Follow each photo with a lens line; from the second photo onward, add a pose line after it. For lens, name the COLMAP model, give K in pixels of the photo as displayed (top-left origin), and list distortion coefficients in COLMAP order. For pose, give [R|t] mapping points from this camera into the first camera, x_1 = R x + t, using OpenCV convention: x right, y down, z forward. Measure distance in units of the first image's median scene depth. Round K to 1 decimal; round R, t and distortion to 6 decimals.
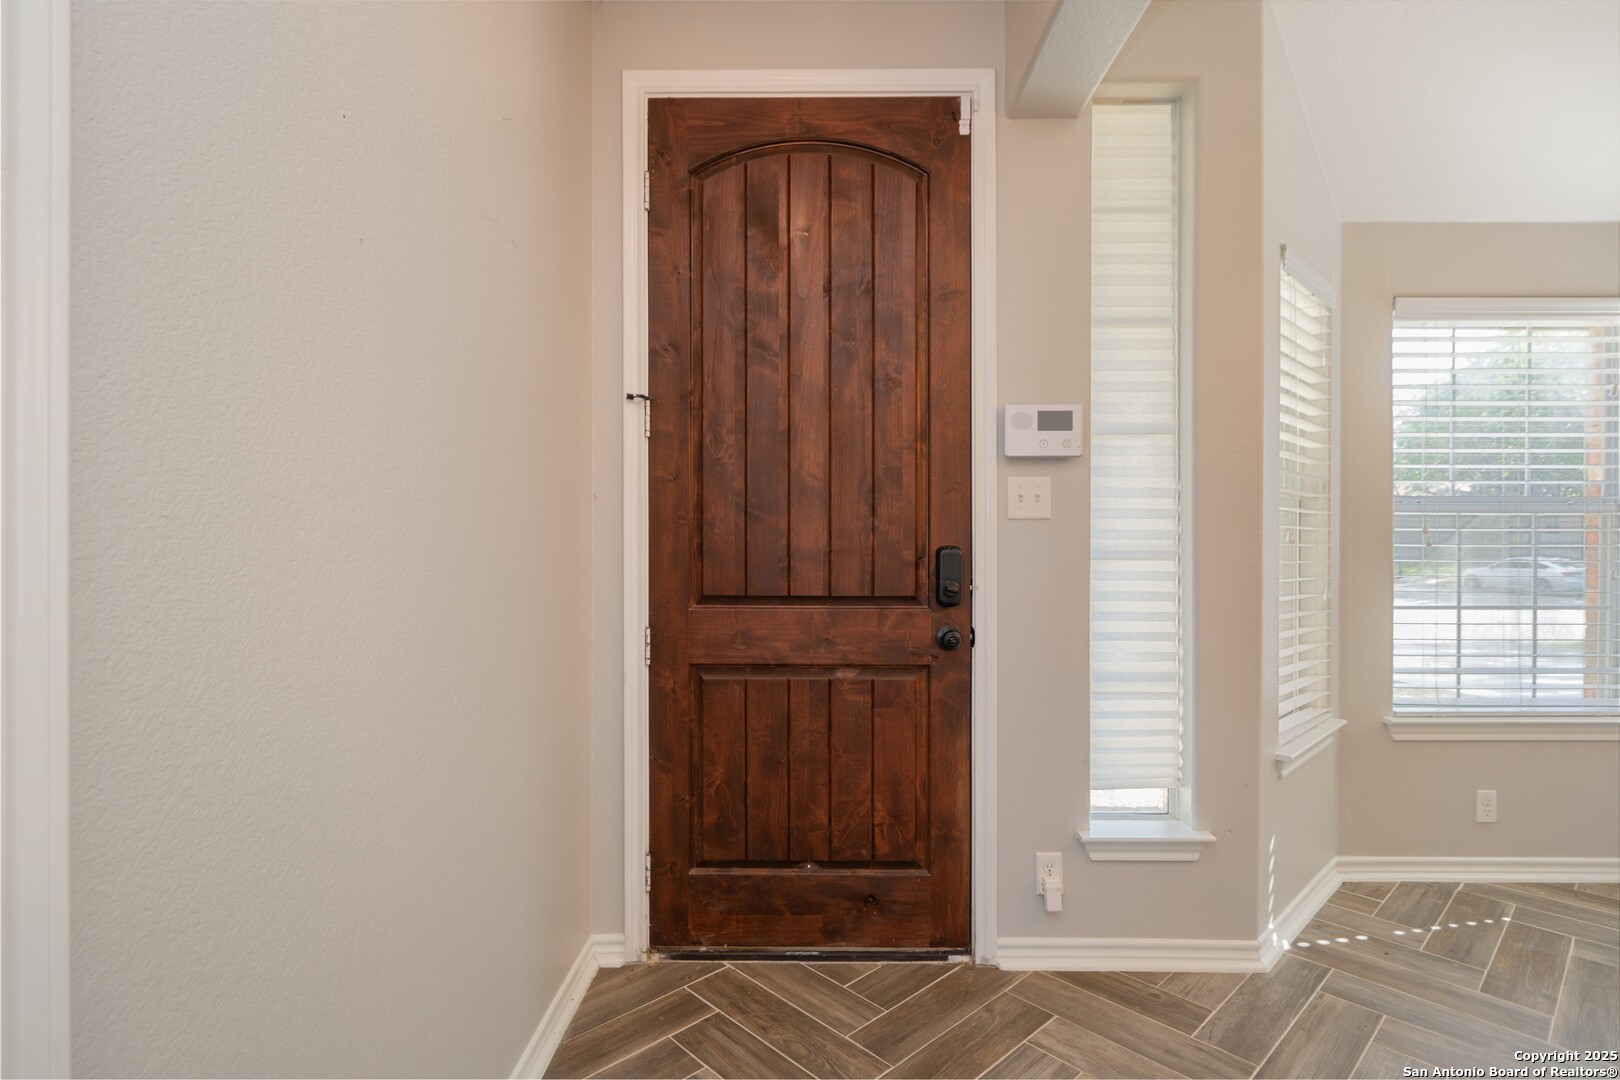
lens RADIAL K [[694.4, 0, 810.4], [0, 694.4, 536.2], [0, 0, 1]] dist [0.004222, -0.000195]
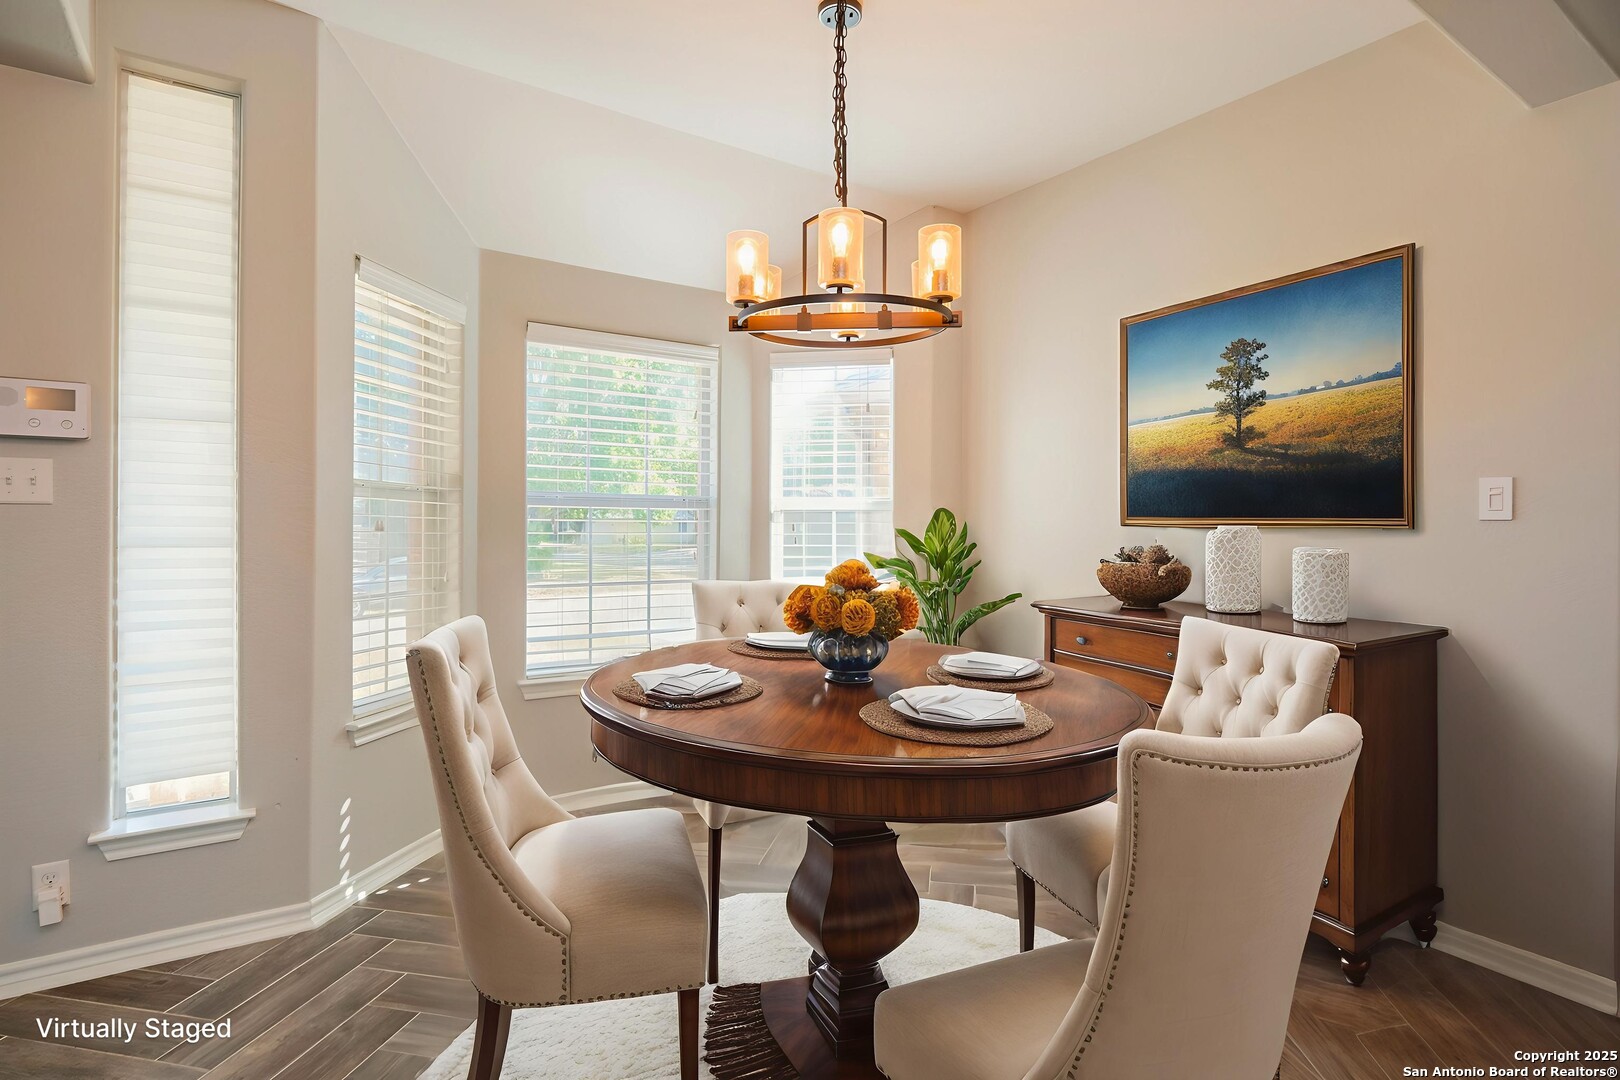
lens RADIAL K [[694.4, 0, 809.0], [0, 694.4, 538.3], [0, 0, 1]] dist [0.004222, -0.000195]
pose [[0.888043, -0.004495, 0.459738, 0.815001], [0.003497, 0.999989, 0.003022, 0.021014], [-0.459747, -0.001076, 0.888050, -0.296969]]
